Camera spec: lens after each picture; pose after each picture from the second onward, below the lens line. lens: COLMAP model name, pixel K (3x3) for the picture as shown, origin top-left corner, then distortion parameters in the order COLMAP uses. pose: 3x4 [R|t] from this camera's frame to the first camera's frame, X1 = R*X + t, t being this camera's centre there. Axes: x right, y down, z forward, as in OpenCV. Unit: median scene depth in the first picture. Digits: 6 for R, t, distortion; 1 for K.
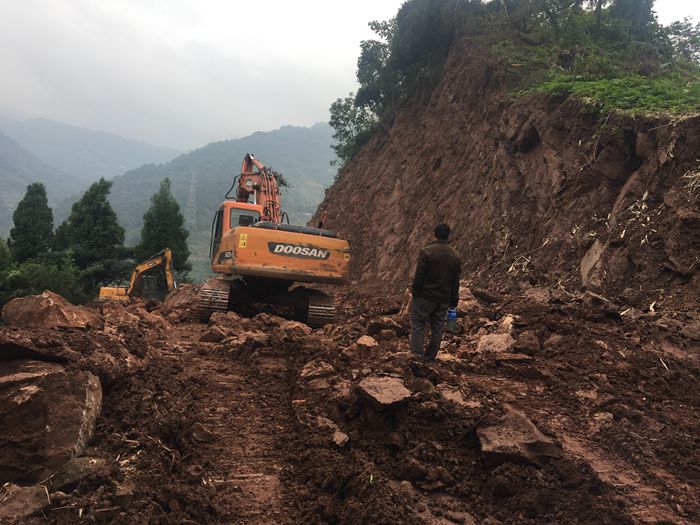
lens RADIAL K [[579.6, 0, 349.5], [0, 579.6, 281.3], [0, 0, 1]] dist [0.281264, -0.001564]
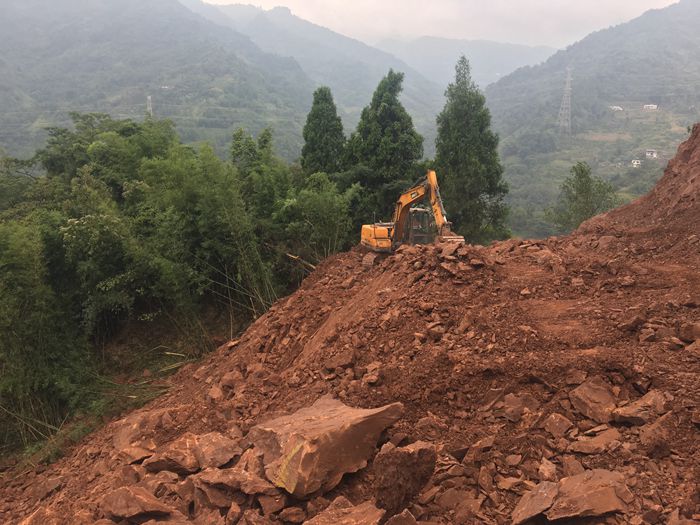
lens RADIAL K [[600.3, 0, 350.0], [0, 600.3, 262.5], [0, 0, 1]] dist [0.039885, -0.012067]
pose [[0.827354, 0.071889, -0.557062, -0.024004], [-0.003681, 0.992448, 0.122608, -0.027984], [0.561669, -0.099390, 0.821370, 0.350585]]
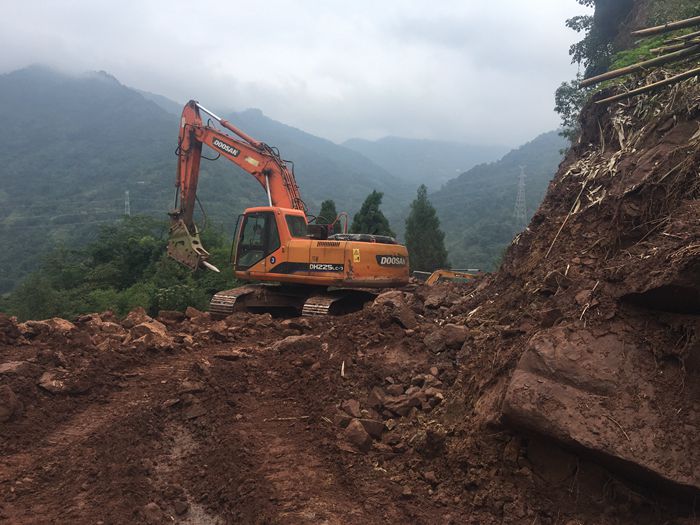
lens RADIAL K [[600.3, 0, 350.0], [0, 600.3, 262.5], [0, 0, 1]] dist [0.039885, -0.012067]
pose [[0.855694, -0.017049, -0.517201, 0.122093], [0.004629, 0.999669, -0.025294, -0.009600], [0.517461, 0.019250, 0.855490, 0.039876]]
